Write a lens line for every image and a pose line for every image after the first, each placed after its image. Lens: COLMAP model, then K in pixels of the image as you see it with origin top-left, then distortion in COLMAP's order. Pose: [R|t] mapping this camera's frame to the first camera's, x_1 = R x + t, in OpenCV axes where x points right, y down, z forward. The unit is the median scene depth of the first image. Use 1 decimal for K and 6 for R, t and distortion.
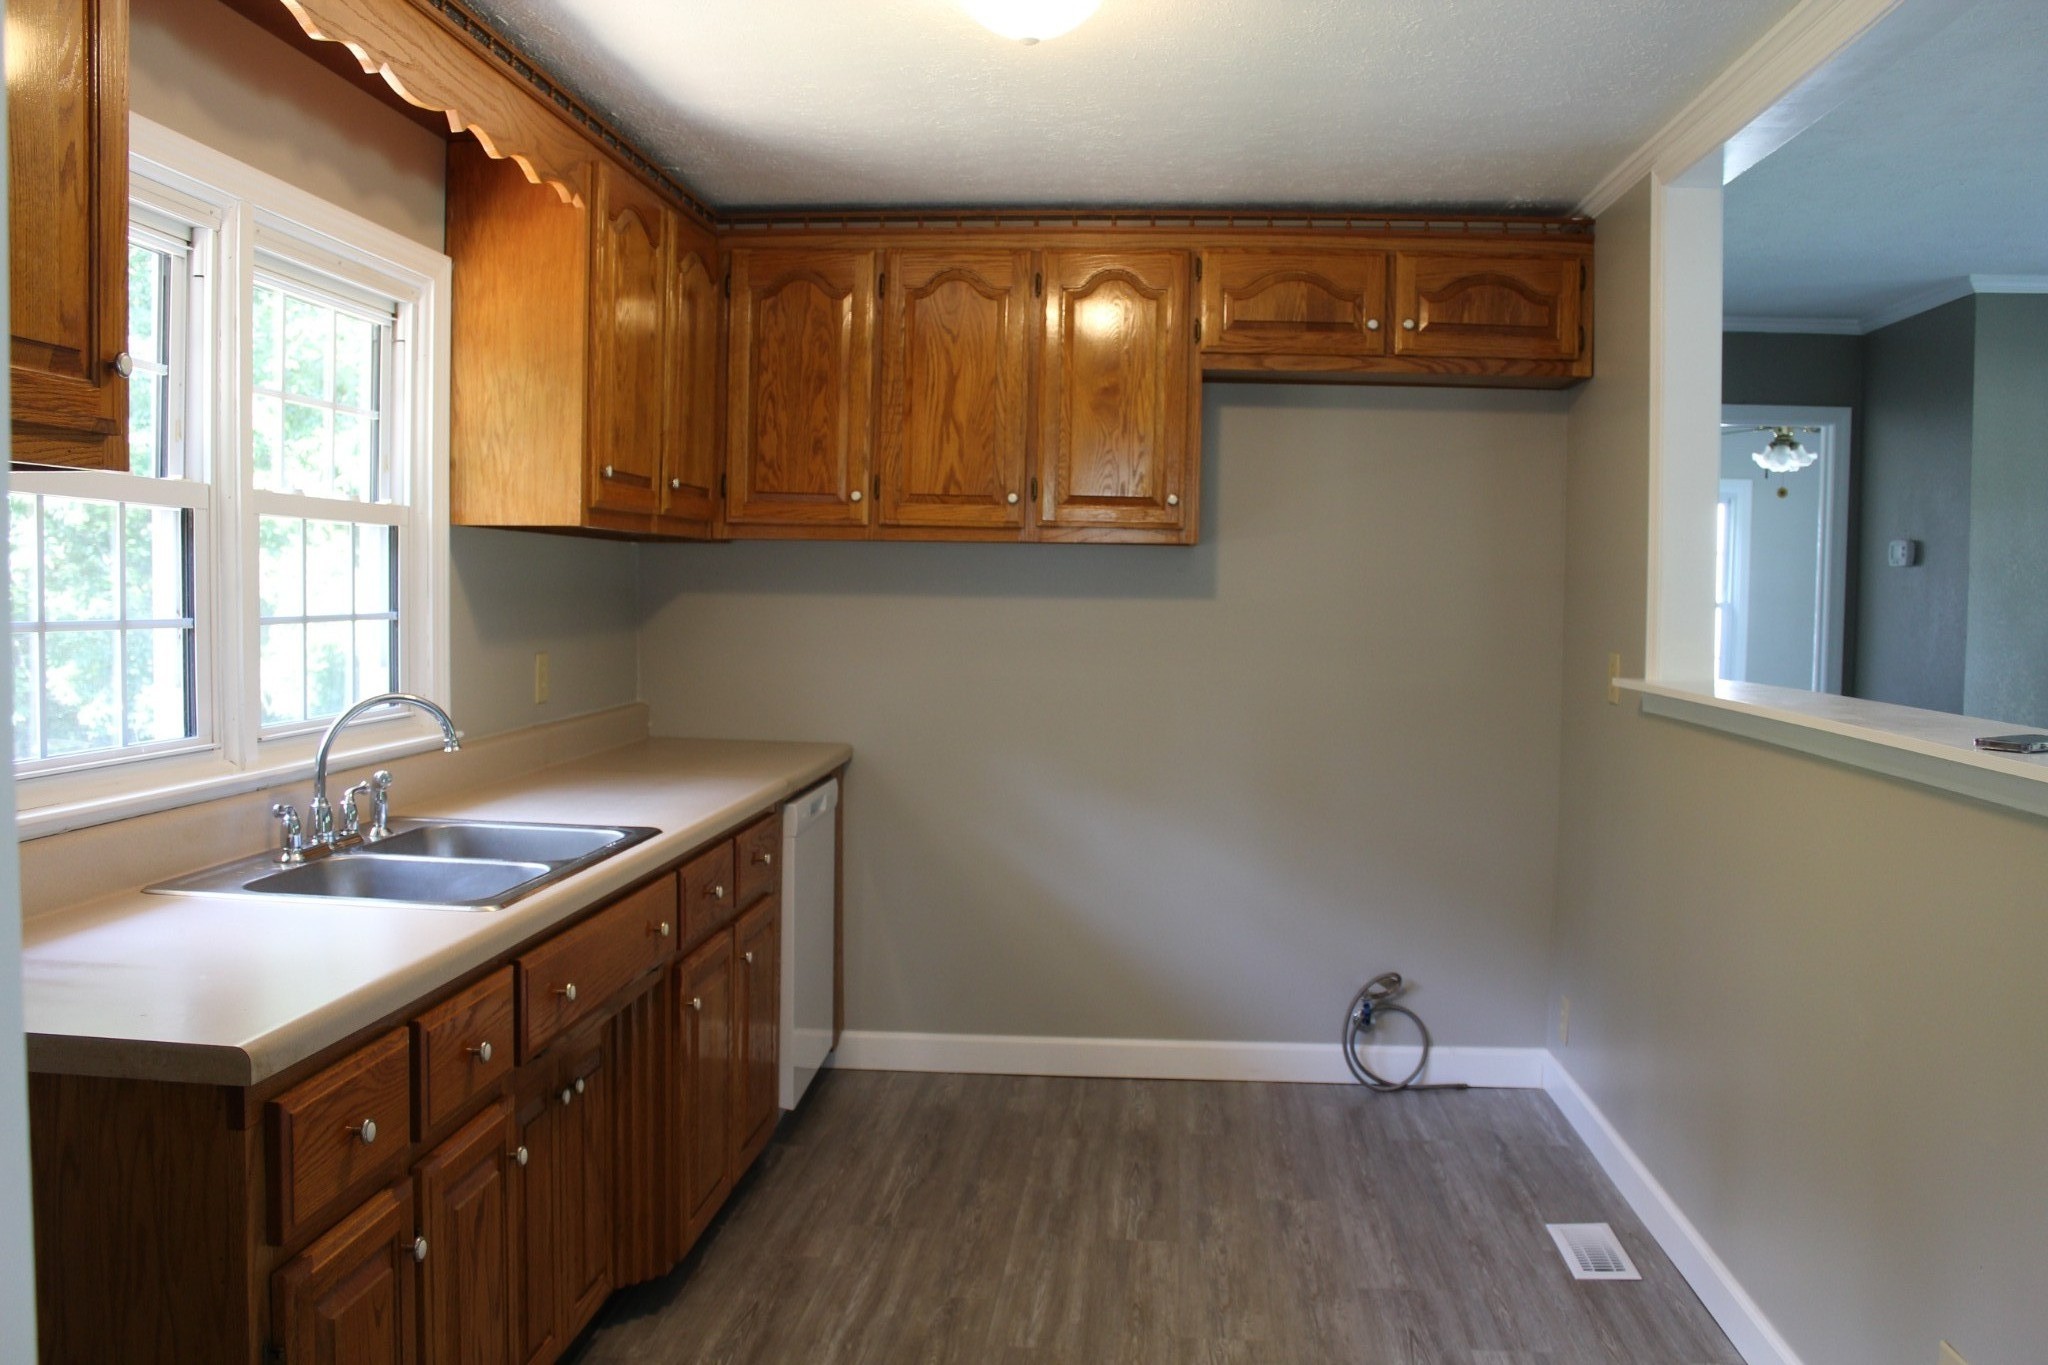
lens RADIAL K [[1712.2, 0, 1014.2], [0, 1712.2, 683.9], [0, 0, 1]] dist [-0.166018, 0.153577]
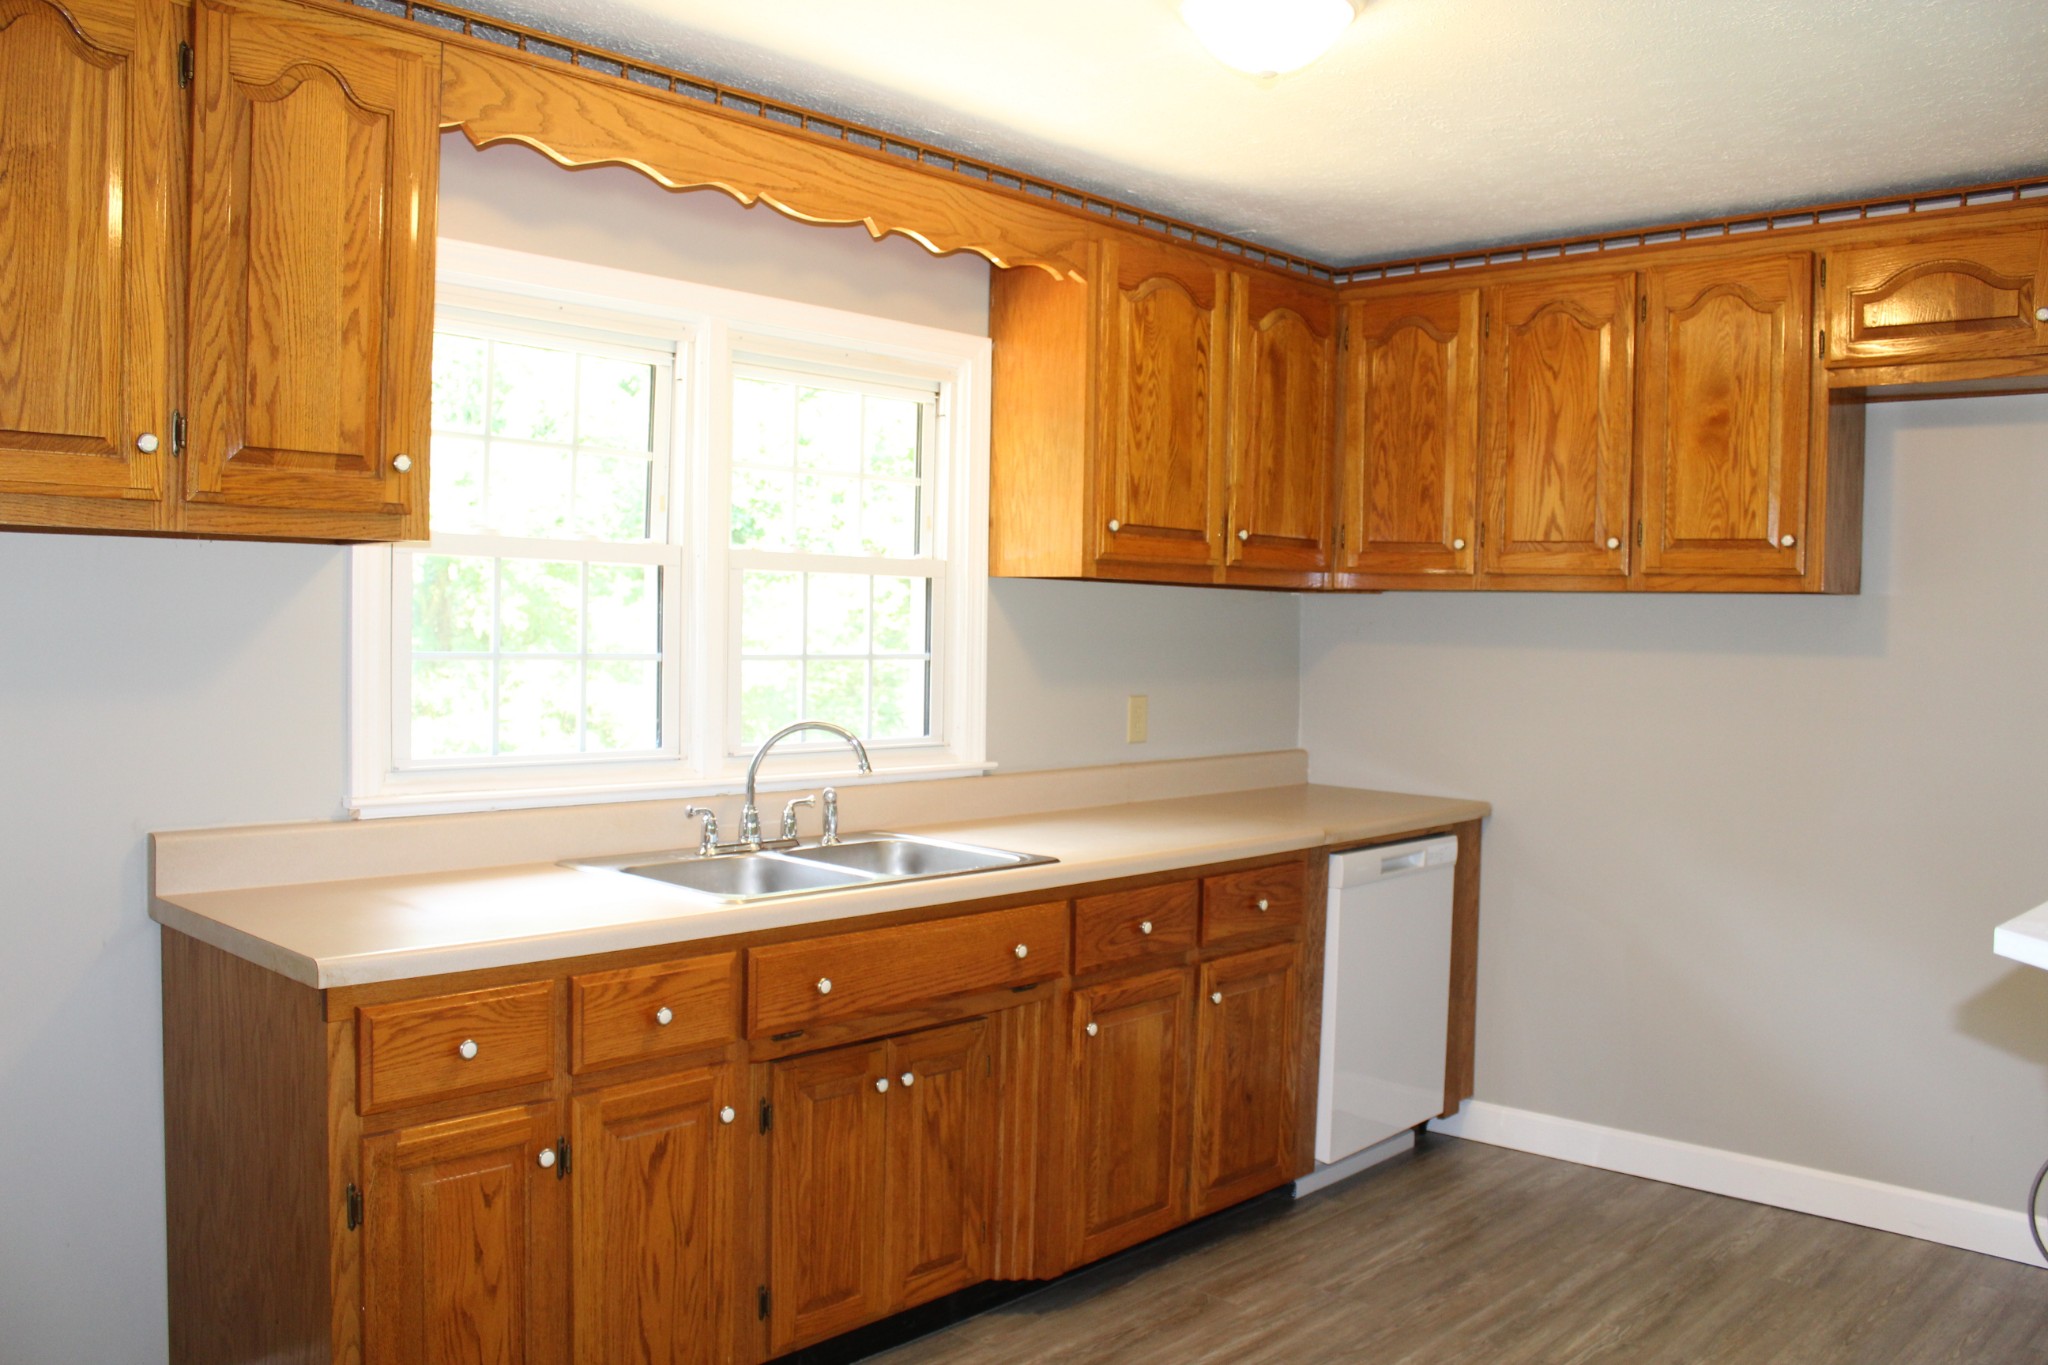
lens RADIAL K [[1712.2, 0, 1014.2], [0, 1712.2, 683.9], [0, 0, 1]] dist [-0.166018, 0.153577]
pose [[0.788603, 0.023313, -0.614460, 0.305310], [-0.043171, 0.998914, -0.017507, -0.003408], [0.613385, 0.040333, 0.788754, 0.093862]]
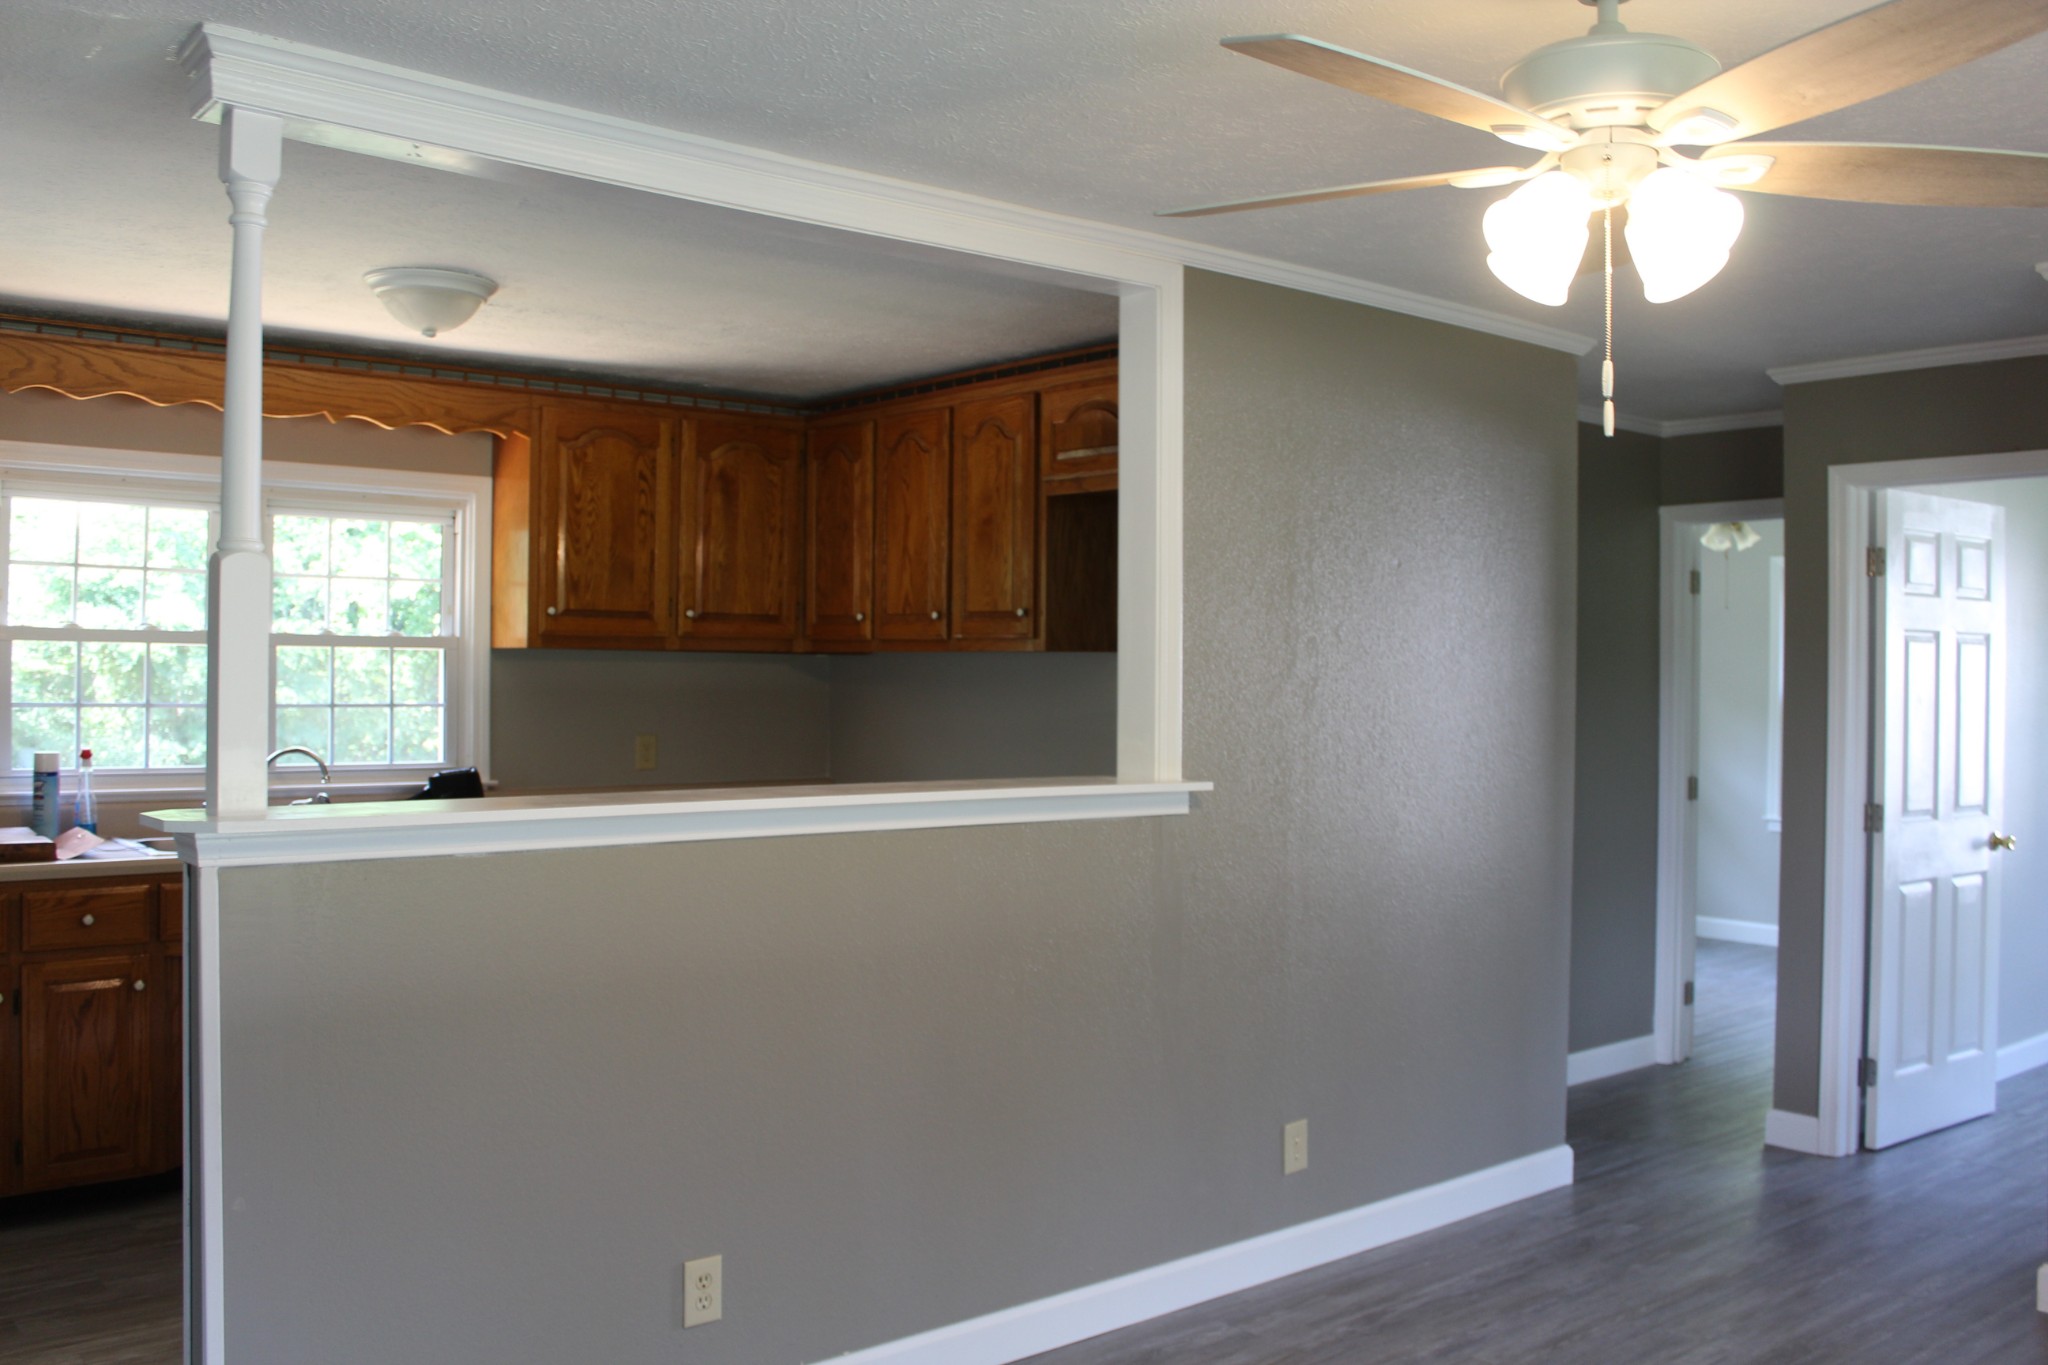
lens RADIAL K [[1766.8, 0, 1004.6], [0, 1766.8, 680.9], [0, 0, 1]] dist [-0.166390, 0.163348]
pose [[0.696529, -0.002773, -0.717523, 0.934945], [-0.042799, 0.998051, -0.045404, -0.008594], [0.716251, 0.062335, 0.695053, 0.176267]]
